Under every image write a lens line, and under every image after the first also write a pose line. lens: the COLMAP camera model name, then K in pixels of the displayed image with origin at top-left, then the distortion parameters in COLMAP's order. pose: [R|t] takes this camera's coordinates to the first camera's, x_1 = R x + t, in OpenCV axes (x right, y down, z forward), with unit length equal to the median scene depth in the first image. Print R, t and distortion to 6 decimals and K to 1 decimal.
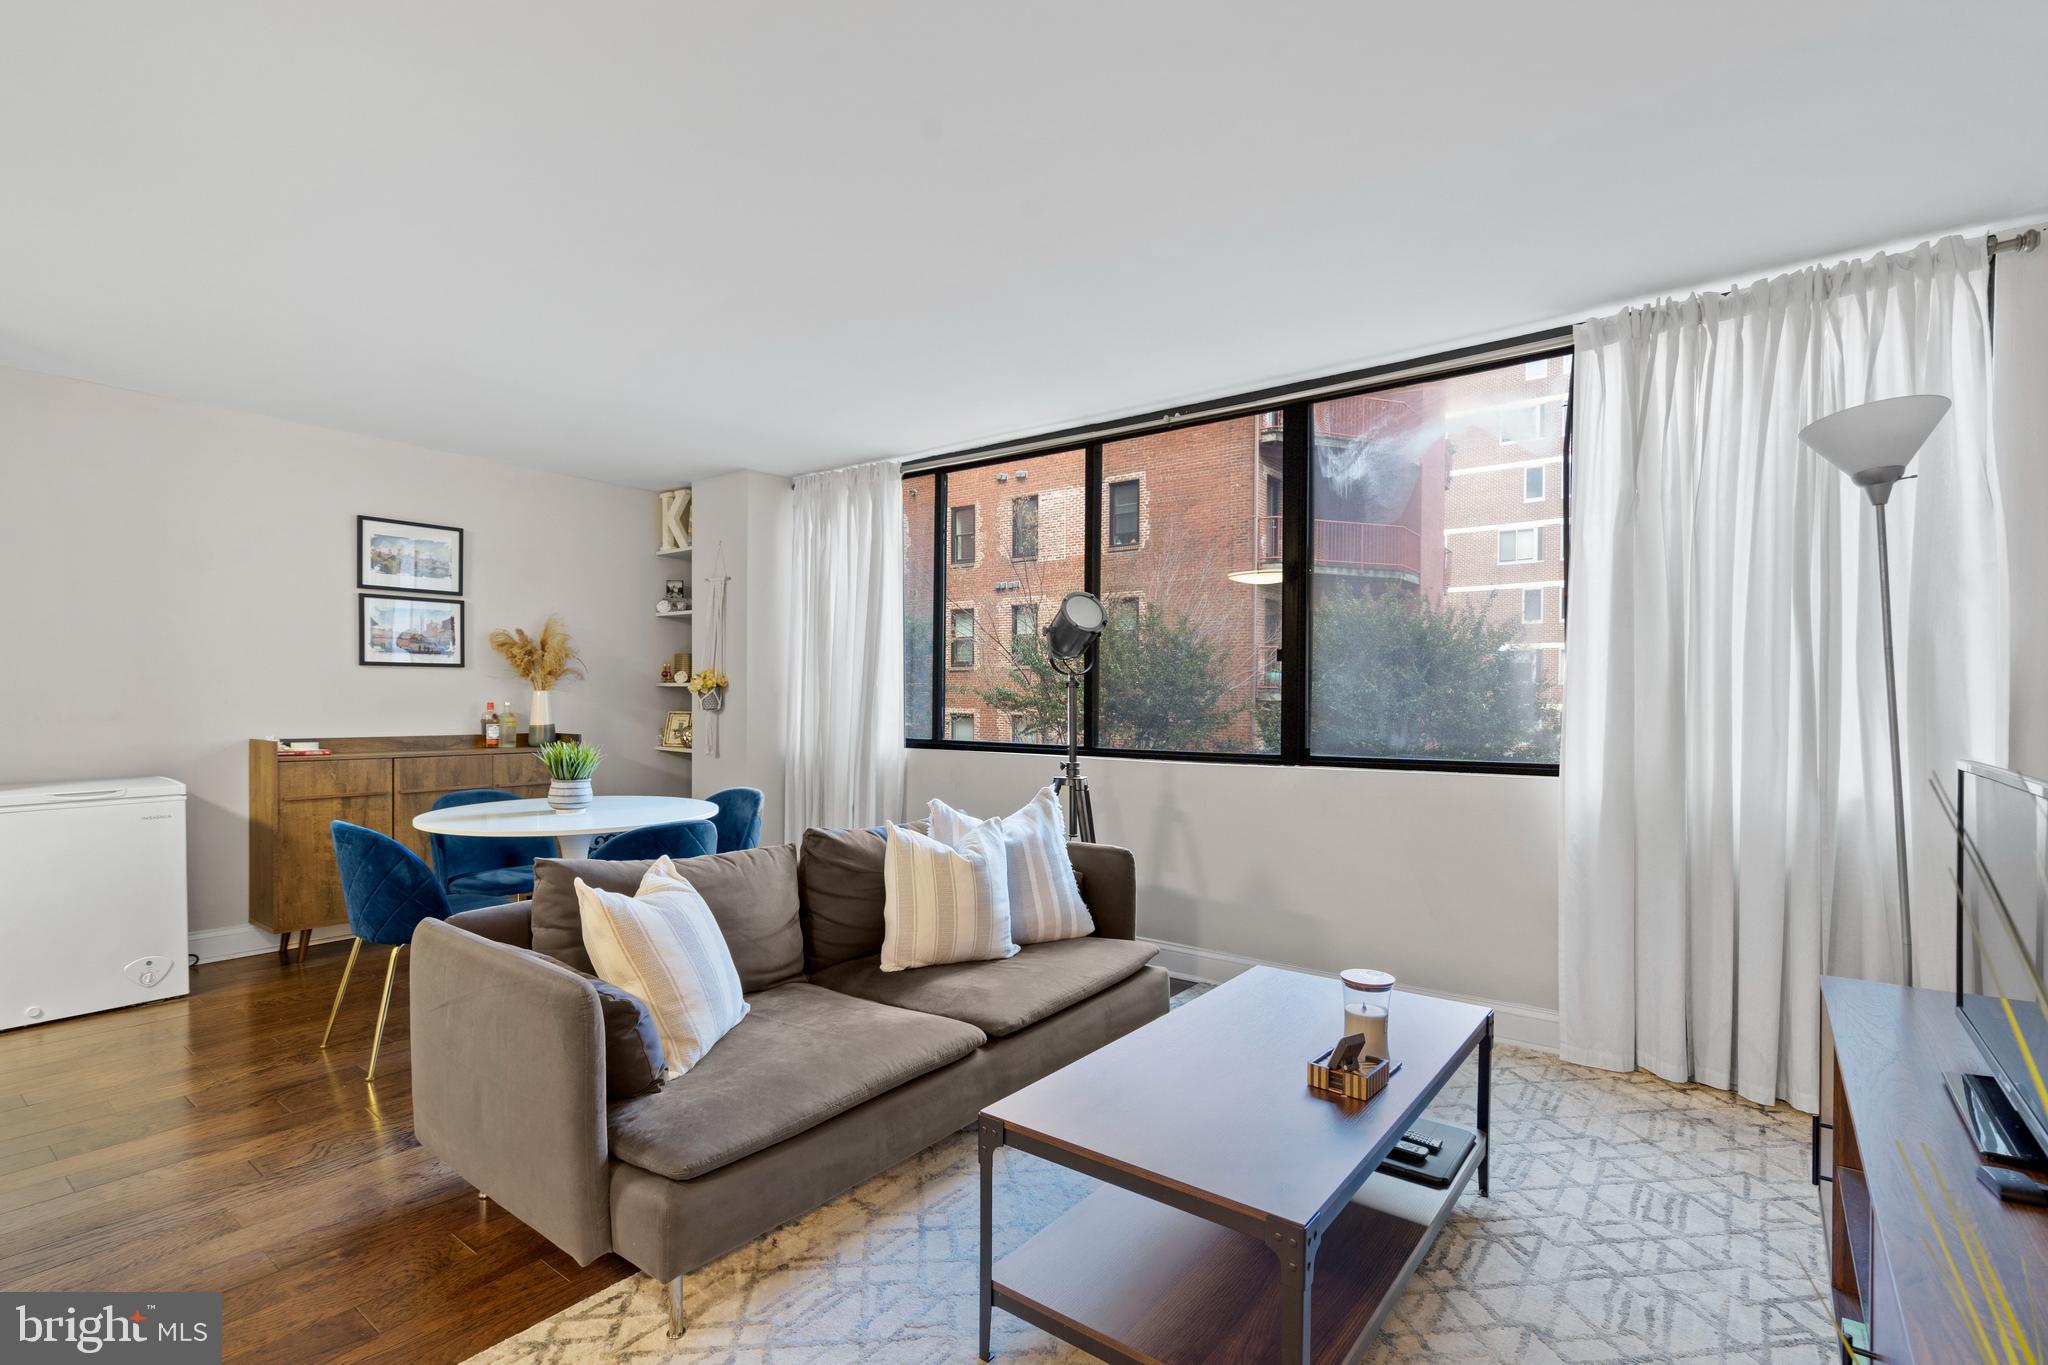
lens RADIAL K [[942.9, 0, 1025.9], [0, 942.9, 706.9], [0, 0, 1]] dist [-0.005590, 0.003811]
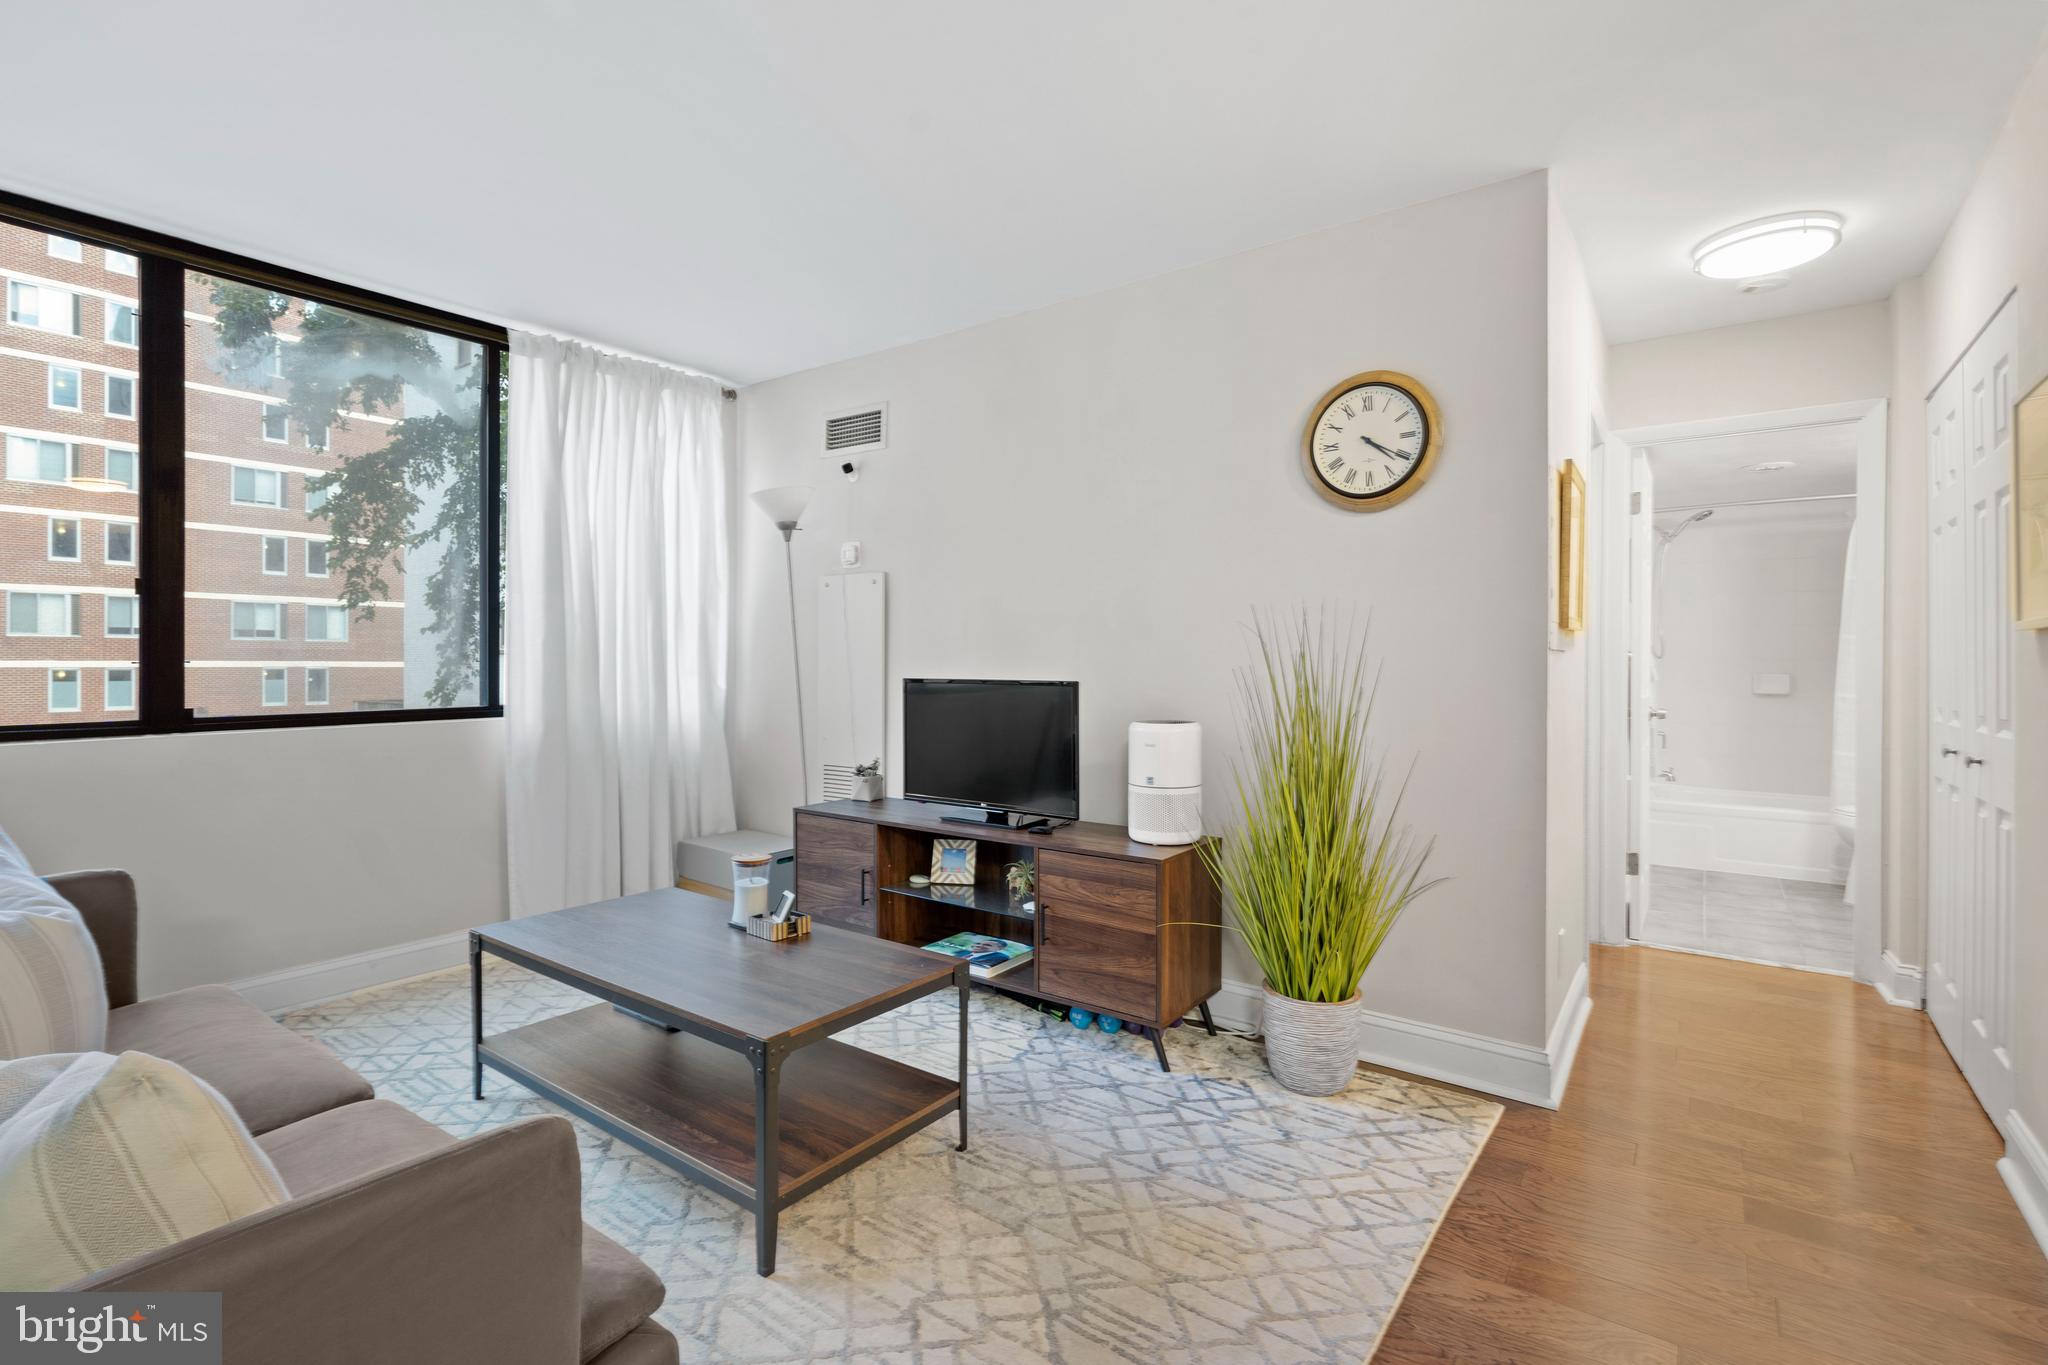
lens RADIAL K [[942.9, 0, 1030.1], [0, 942.9, 679.3], [0, 0, 1]] dist [-0.005590, 0.003811]
pose [[-0.027321, -0.022136, 0.999382, -0.379378], [0.006961, 0.999726, 0.022334, 0.005246], [-0.999602, 0.007567, -0.027160, 0.240274]]
